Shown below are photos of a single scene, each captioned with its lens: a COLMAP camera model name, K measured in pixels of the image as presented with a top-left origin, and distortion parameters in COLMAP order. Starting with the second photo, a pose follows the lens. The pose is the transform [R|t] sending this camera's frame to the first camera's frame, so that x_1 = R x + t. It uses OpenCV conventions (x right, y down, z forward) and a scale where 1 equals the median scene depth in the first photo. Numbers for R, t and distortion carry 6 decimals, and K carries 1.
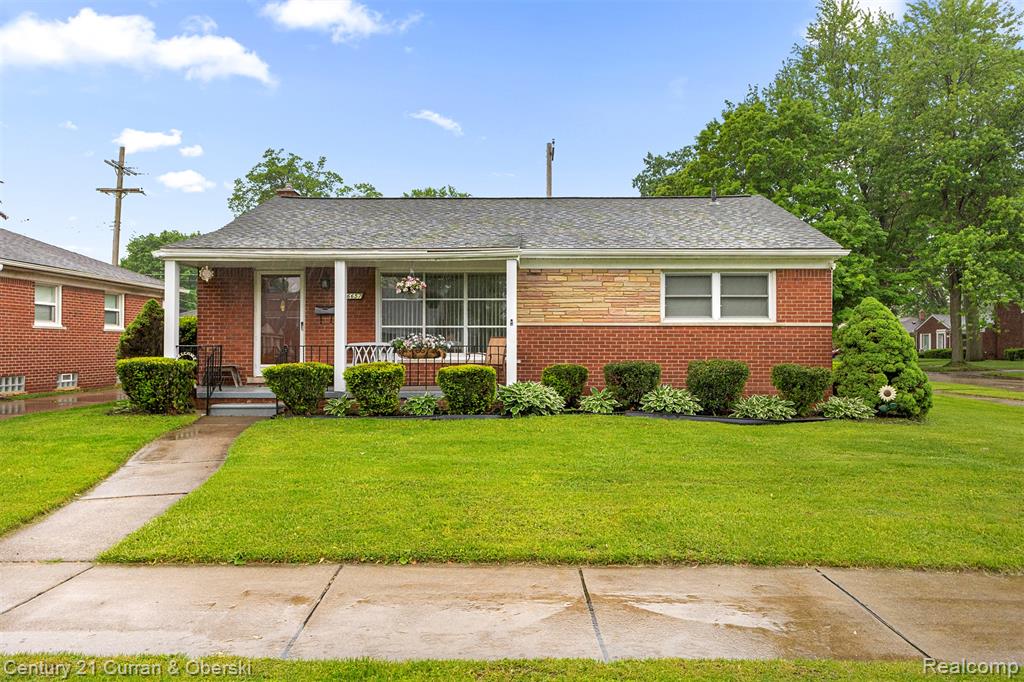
lens RADIAL K [[722.3, 0, 512.0], [0, 722.3, 341.0], [0, 0, 1]] dist [-0.008215, 0.000263]
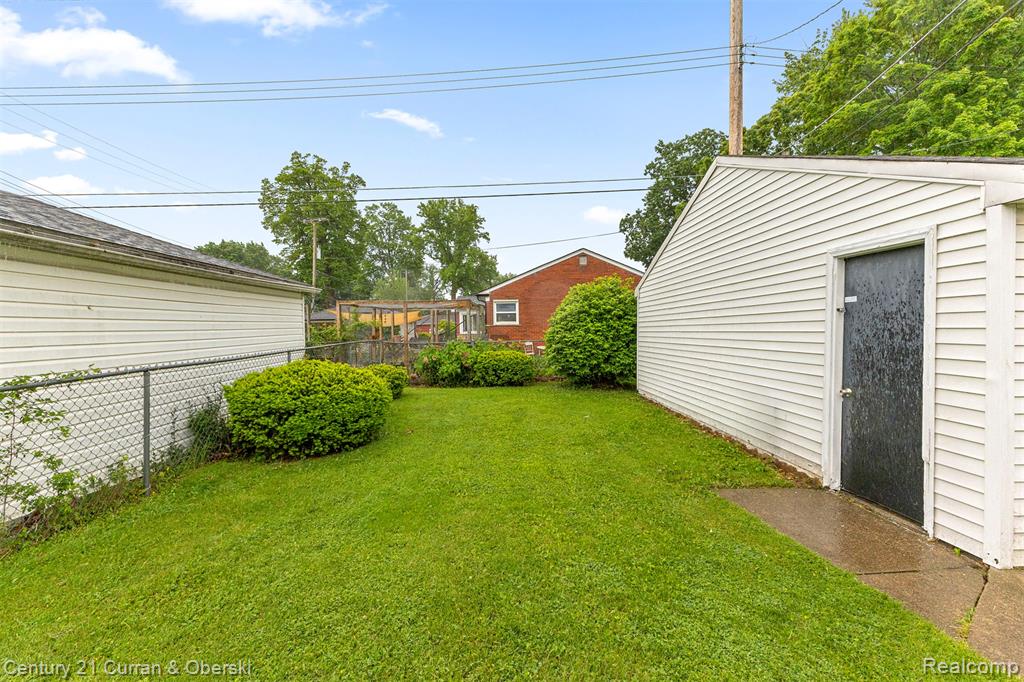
lens RADIAL K [[436.5, 0, 516.1], [0, 436.5, 339.4], [0, 0, 1]] dist [0.000909, -0.000369]
pose [[0.997703, -0.019079, 0.064996, -0.331902], [0.016771, 0.999216, 0.035874, -0.013959], [-0.065629, -0.034701, 0.997241, 1.974656]]
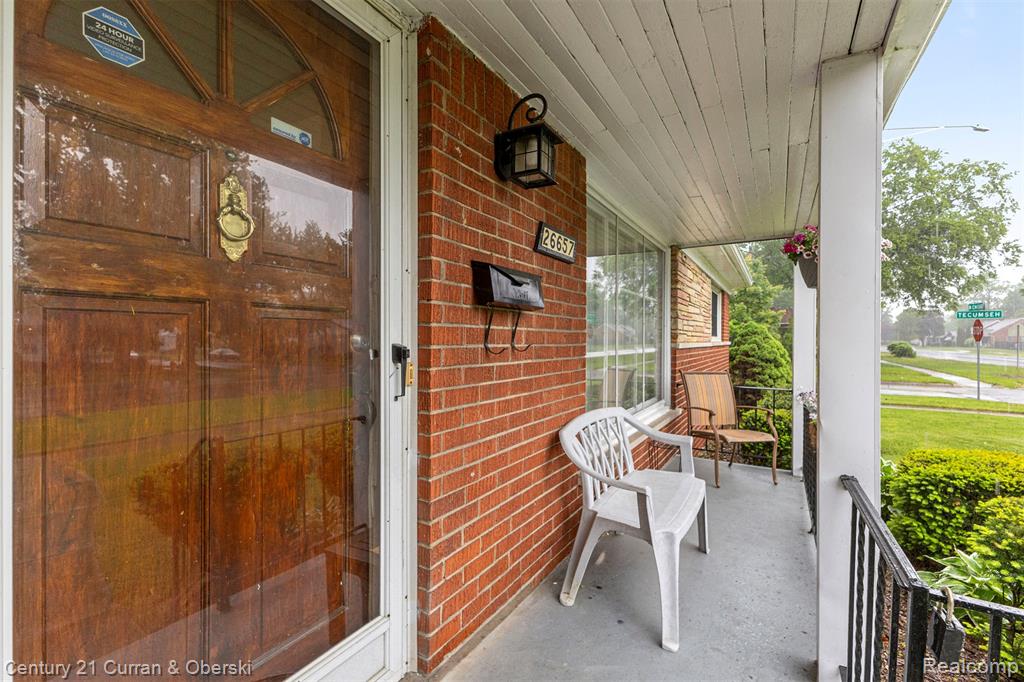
lens RADIAL K [[436.5, 0, 516.1], [0, 436.5, 339.4], [0, 0, 1]] dist [0.000909, -0.000369]
pose [[0.488598, 0.001779, 0.872507, -0.362531], [-0.005966, 0.999981, 0.001302, -0.028259], [-0.872489, -0.005841, 0.488599, 0.933856]]
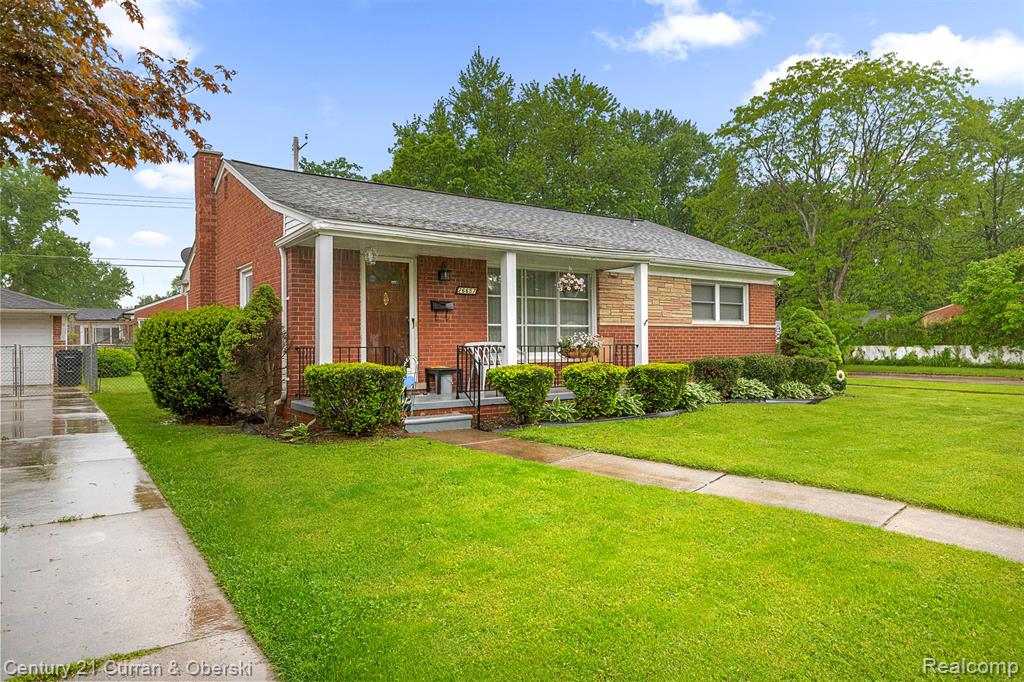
lens RADIAL K [[653.2, 0, 518.5], [0, 653.2, 340.0], [0, 0, 1]] dist [0.001835, 0.001090]
pose [[0.801953, -0.003647, 0.597377, -0.654091], [0.002643, 0.999993, 0.002557, -0.002620], [-0.597382, -0.000471, 0.801957, 0.307163]]
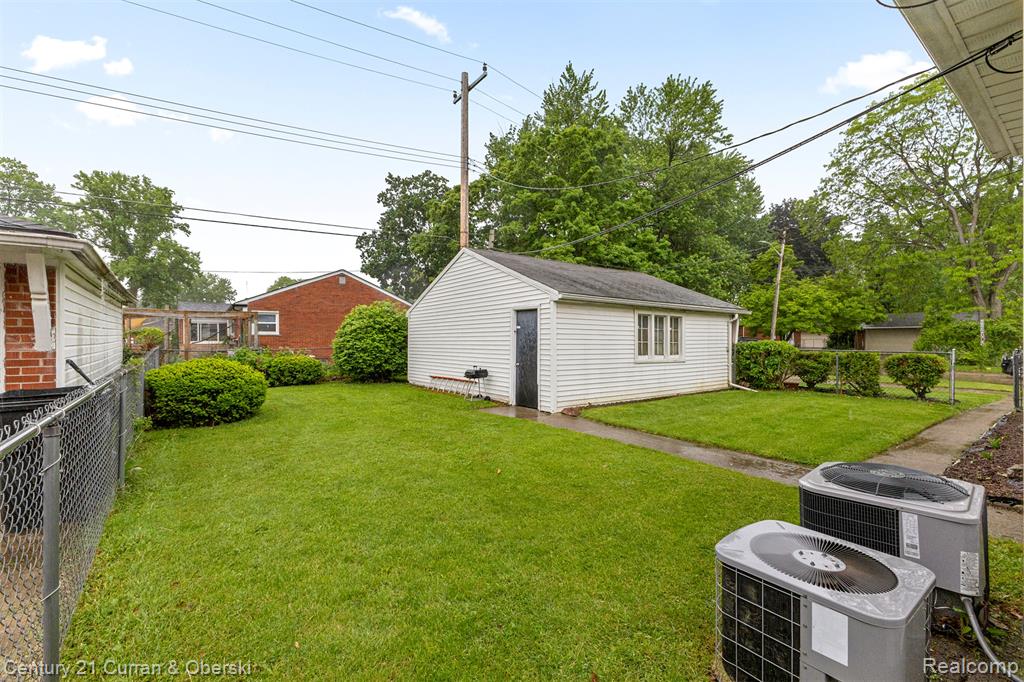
lens RADIAL K [[436.5, 0, 516.1], [0, 436.5, 339.4], [0, 0, 1]] dist [0.000909, -0.000369]
pose [[0.777433, -0.008336, 0.628910, -0.533038], [-0.000903, 0.999896, 0.014369, -0.016672], [-0.628965, -0.011738, 0.777345, 1.710569]]
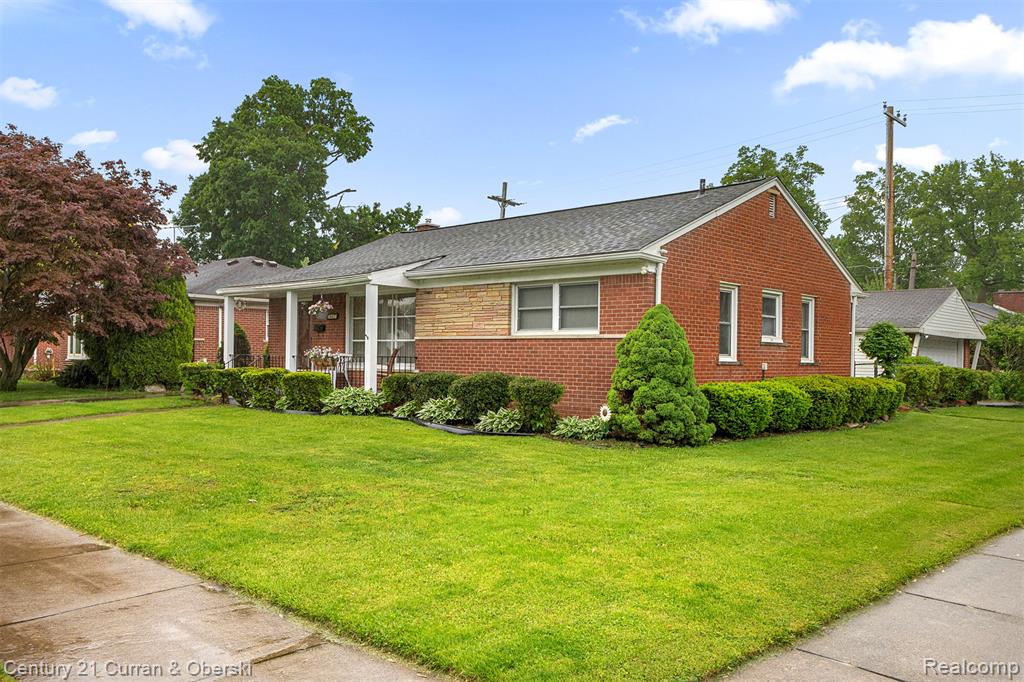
lens RADIAL K [[817.9, 0, 513.7], [0, 817.9, 360.4], [0, 0, 1]] dist [-0.000302, 0.000743]
pose [[0.741345, 0.011766, -0.671021, 0.971903], [-0.007382, 0.999929, 0.009377, -0.001408], [0.671083, -0.001998, 0.741379, 0.151092]]
